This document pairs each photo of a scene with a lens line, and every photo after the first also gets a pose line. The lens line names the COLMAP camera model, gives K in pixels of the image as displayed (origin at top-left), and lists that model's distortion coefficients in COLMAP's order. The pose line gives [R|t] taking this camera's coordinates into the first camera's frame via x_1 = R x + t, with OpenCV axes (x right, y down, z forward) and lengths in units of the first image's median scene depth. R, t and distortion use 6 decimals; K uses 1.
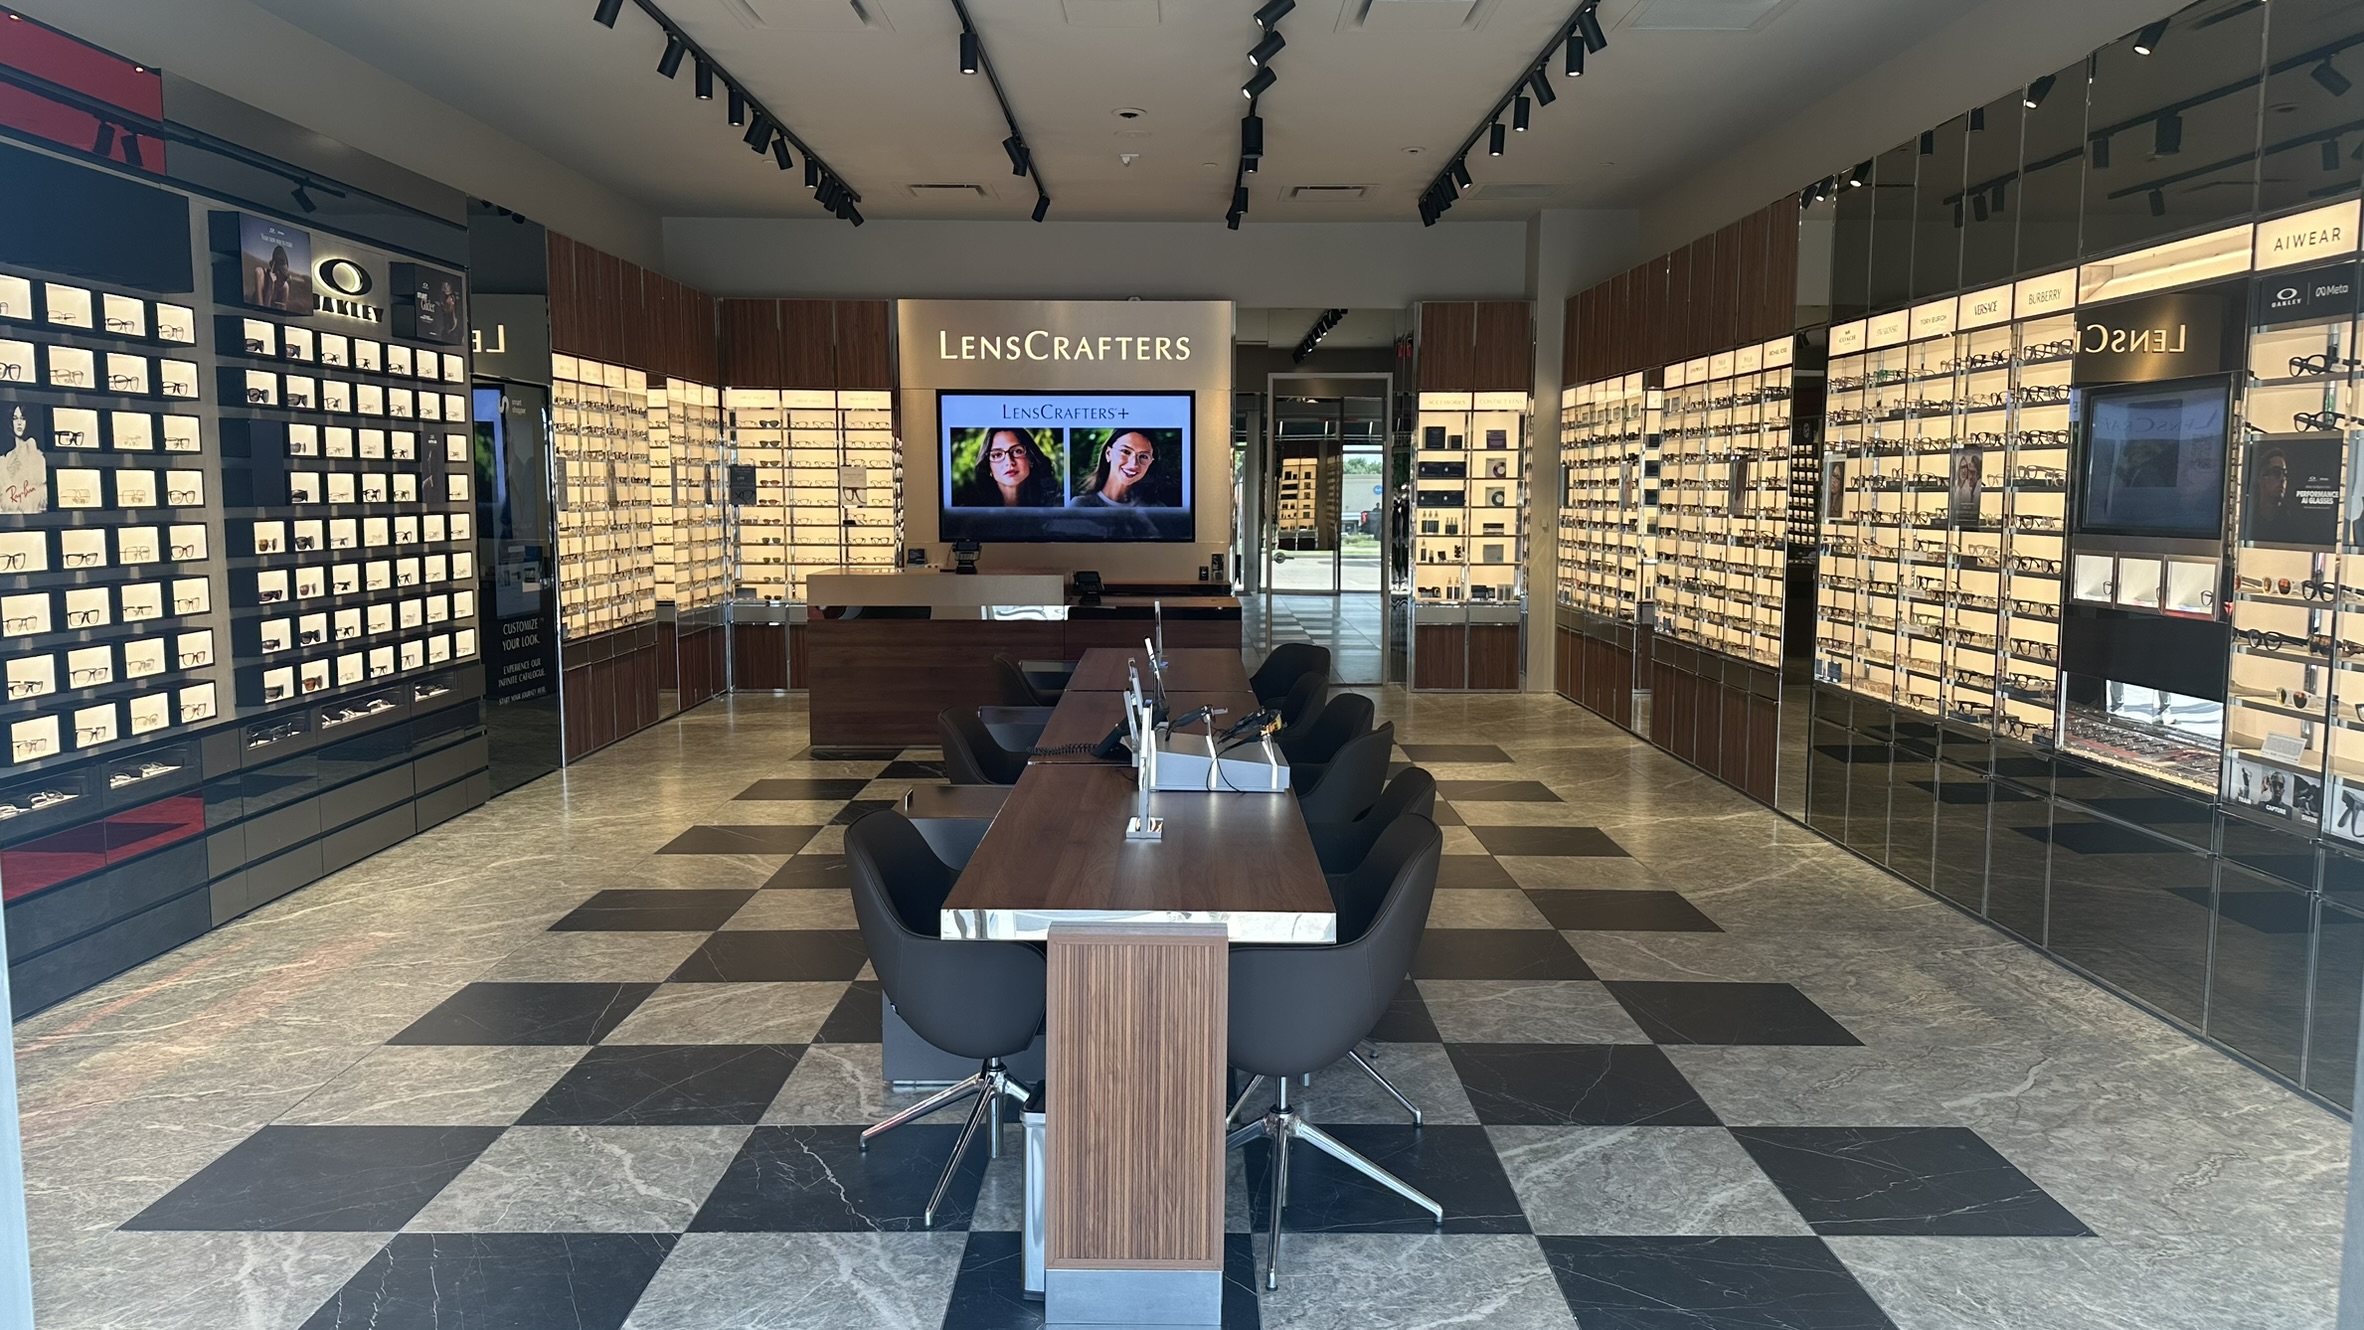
lens RADIAL K [[1684.8, 0, 1182.0], [0, 1684.8, 665.0], [0, 0, 1]] dist [0.085721, -0.000503]
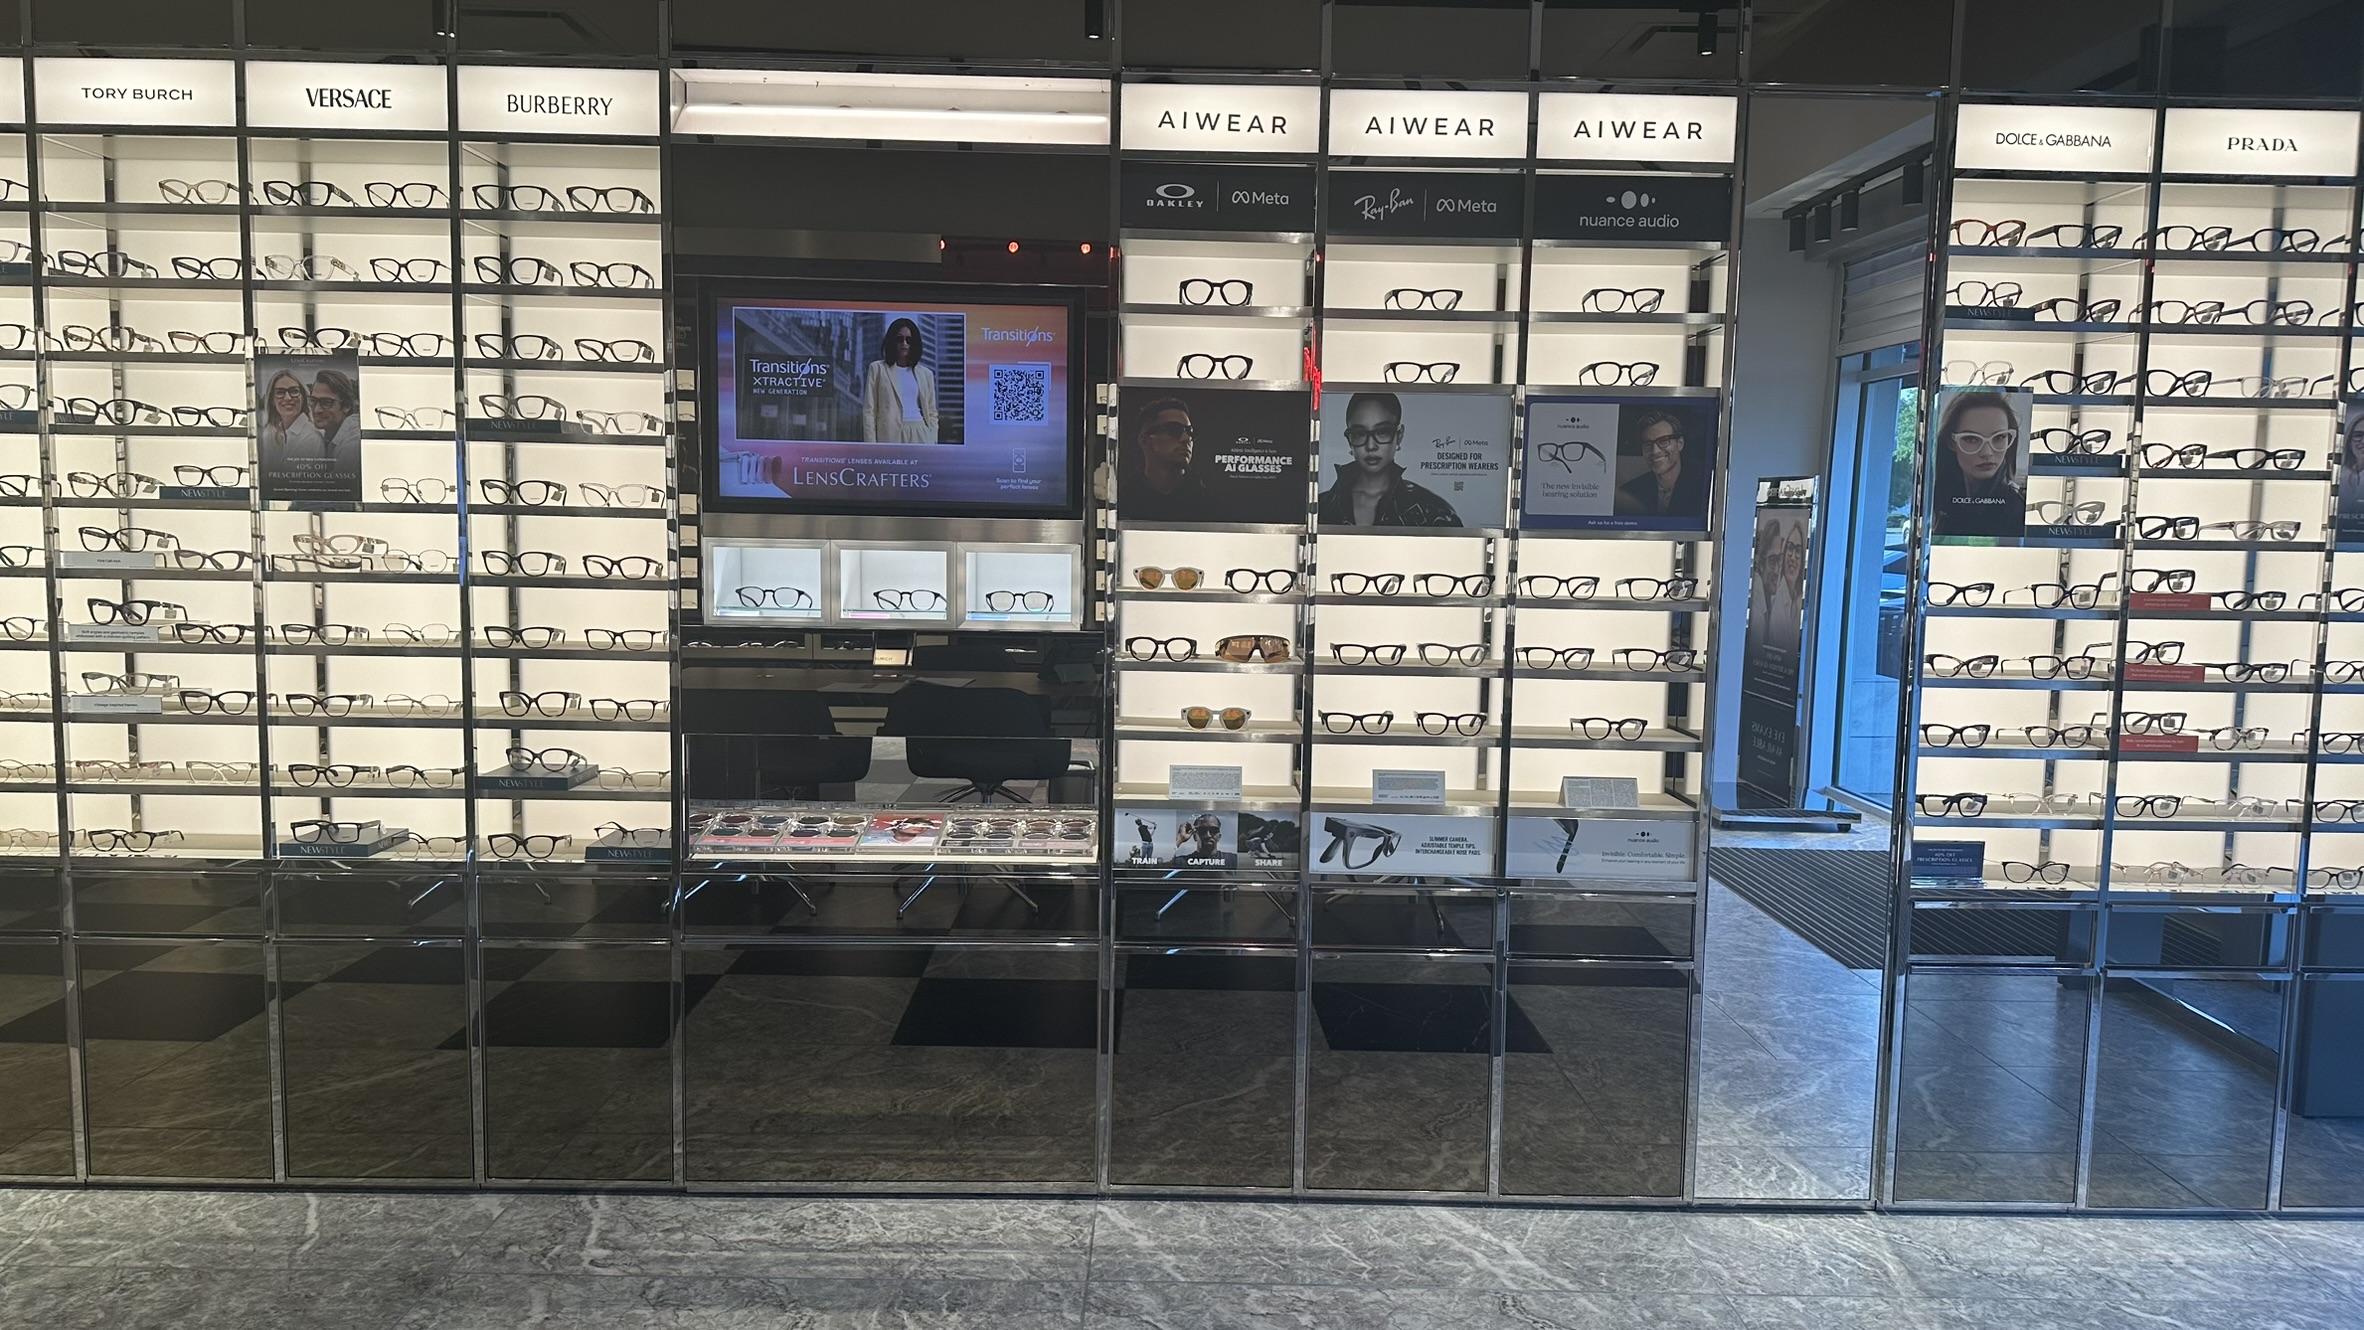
lens RADIAL K [[1676.3, 0, 1182.0], [0, 1676.3, 665.0], [0, 0, 1]] dist [0.176338, -0.432408]
pose [[-0.006024, -0.102111, 0.994755, -0.068686], [0.088637, 0.990803, 0.102242, -0.049914], [-0.996046, 0.088788, 0.003082, 0.602229]]
